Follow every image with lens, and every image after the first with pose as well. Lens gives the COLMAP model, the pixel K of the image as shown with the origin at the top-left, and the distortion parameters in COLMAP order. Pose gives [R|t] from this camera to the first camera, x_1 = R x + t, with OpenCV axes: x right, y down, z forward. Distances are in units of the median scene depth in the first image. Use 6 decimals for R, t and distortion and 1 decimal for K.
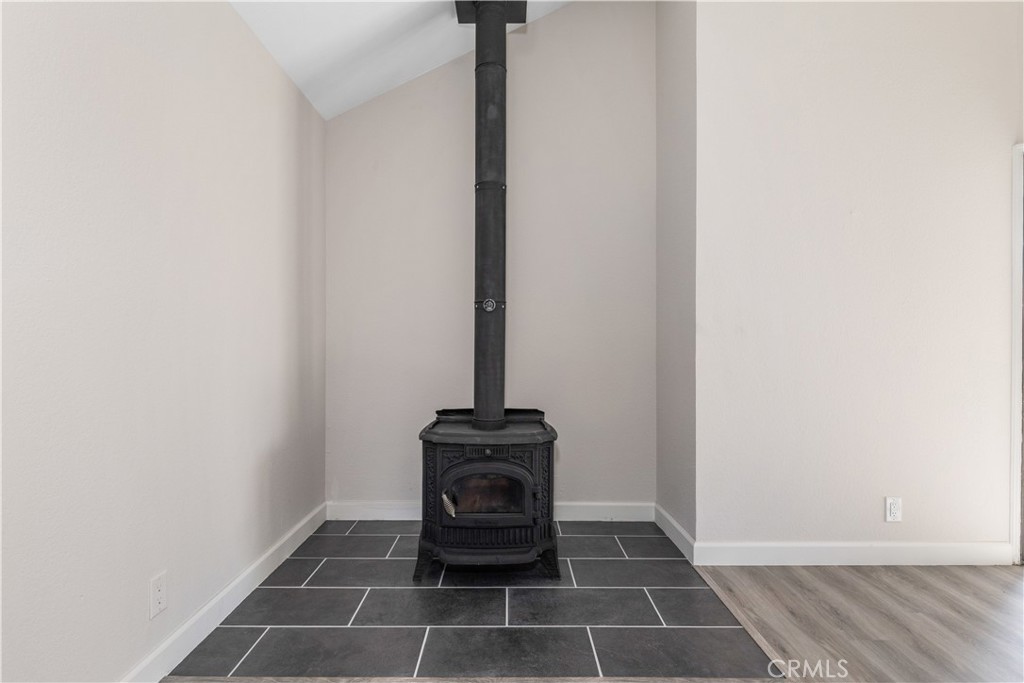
lens RADIAL K [[472.7, 0, 509.7], [0, 472.7, 342.2], [0, 0, 1]] dist [-0.019066, -0.000707]
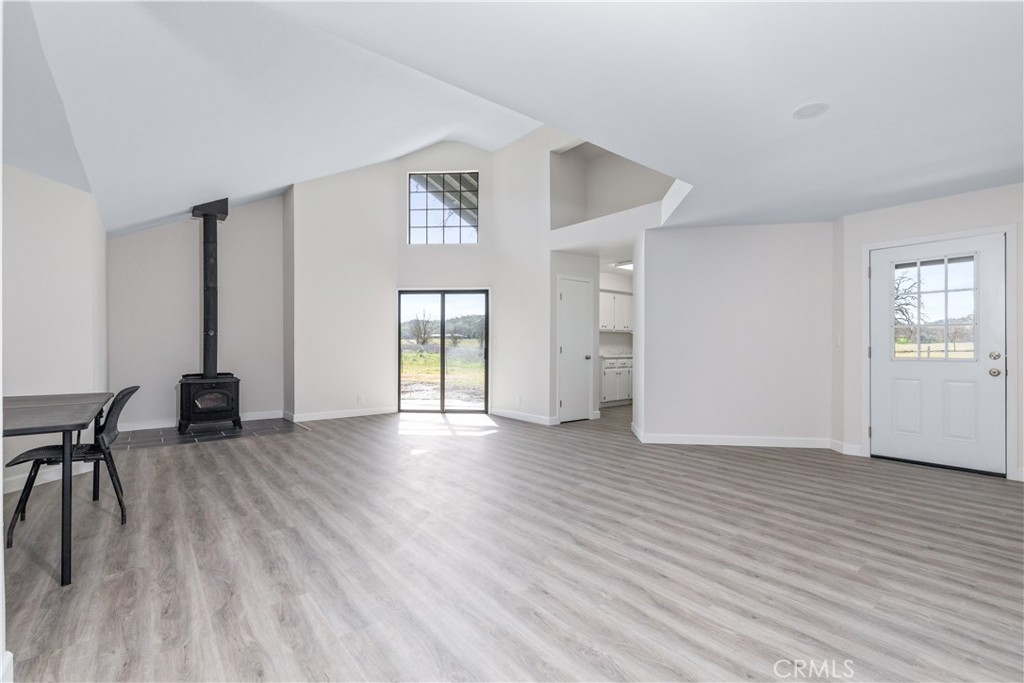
lens RADIAL K [[462.8, 0, 504.3], [0, 462.8, 343.2], [0, 0, 1]] dist [0.008573, -0.001229]
pose [[0.781112, -0.004234, 0.624376, -0.376004], [0.006640, 0.999977, -0.001525, -0.006330], [-0.624355, 0.005337, 0.781122, -2.031913]]
